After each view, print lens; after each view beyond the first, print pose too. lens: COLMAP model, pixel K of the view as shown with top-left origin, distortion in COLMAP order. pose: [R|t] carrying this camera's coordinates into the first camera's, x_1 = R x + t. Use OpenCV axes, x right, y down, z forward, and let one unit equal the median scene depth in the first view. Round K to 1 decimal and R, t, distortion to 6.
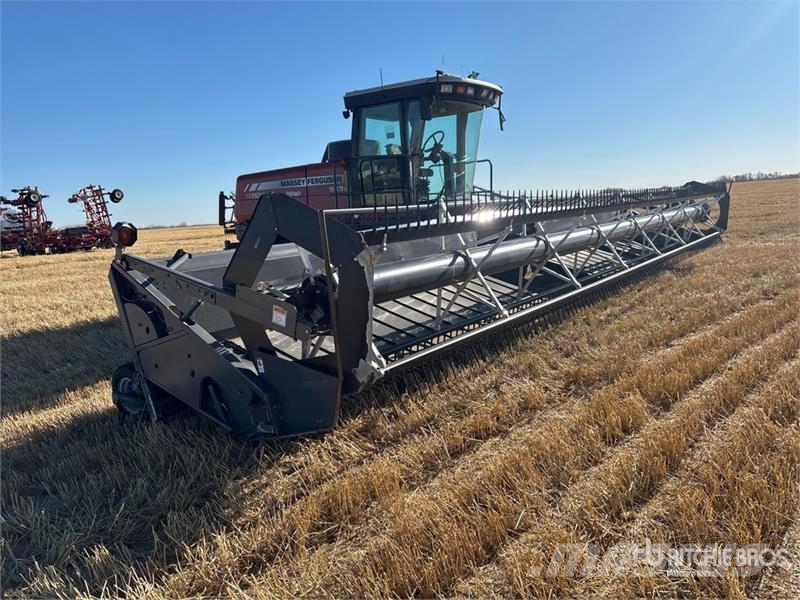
lens RADIAL K [[610.4, 0, 400.0], [0, 610.4, 300.0], [0, 0, 1]] dist [0.056354, -0.083785]
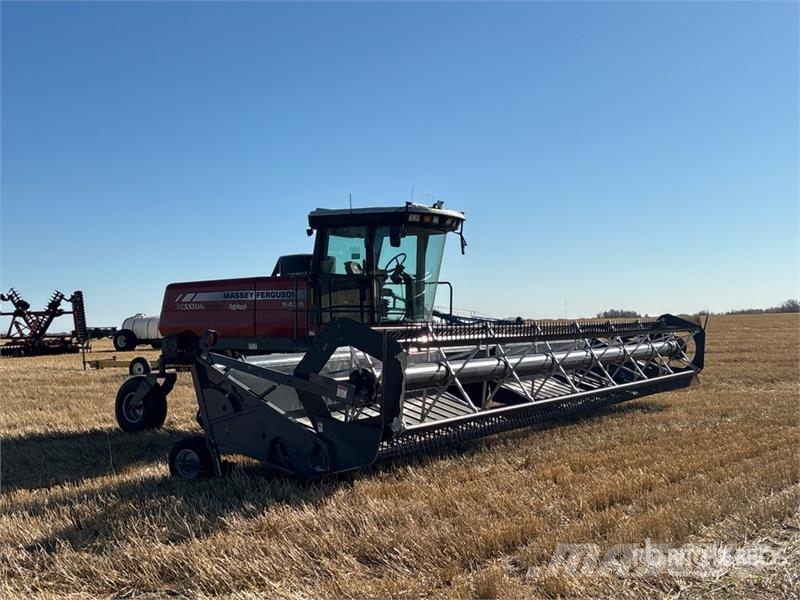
lens RADIAL K [[1083.4, 0, 401.3], [0, 1083.4, 257.8], [0, 0, 1]] dist [0.007863, -0.010027]
pose [[0.990476, 0.054229, 0.126560, -0.162822], [-0.025948, 0.976220, -0.215224, 0.112223], [-0.135222, 0.209890, 0.968329, -0.715364]]
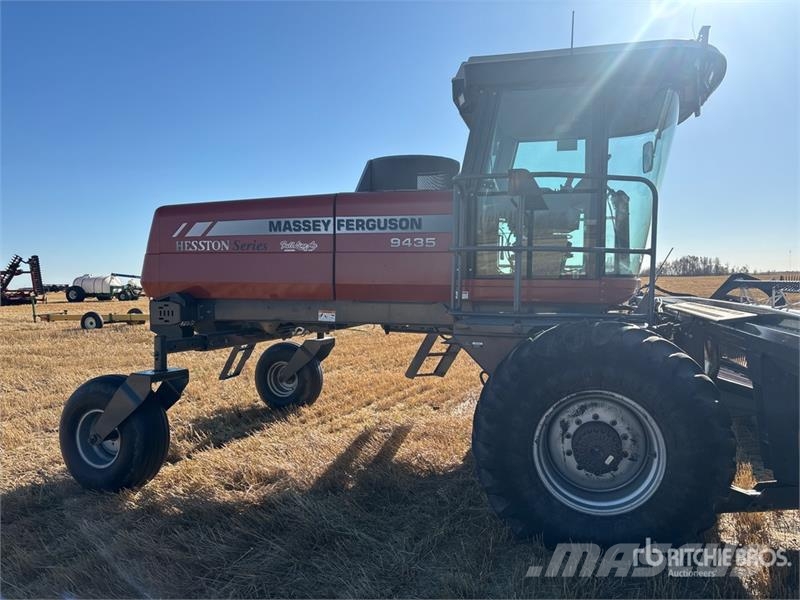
lens RADIAL K [[610.4, 0, 400.0], [0, 610.4, 300.0], [0, 0, 1]] dist [0.056354, -0.083785]
pose [[0.932098, 0.048649, 0.358923, -0.319551], [0.000323, 0.990827, -0.135138, -0.068519], [-0.362205, 0.126078, 0.923532, 0.575246]]
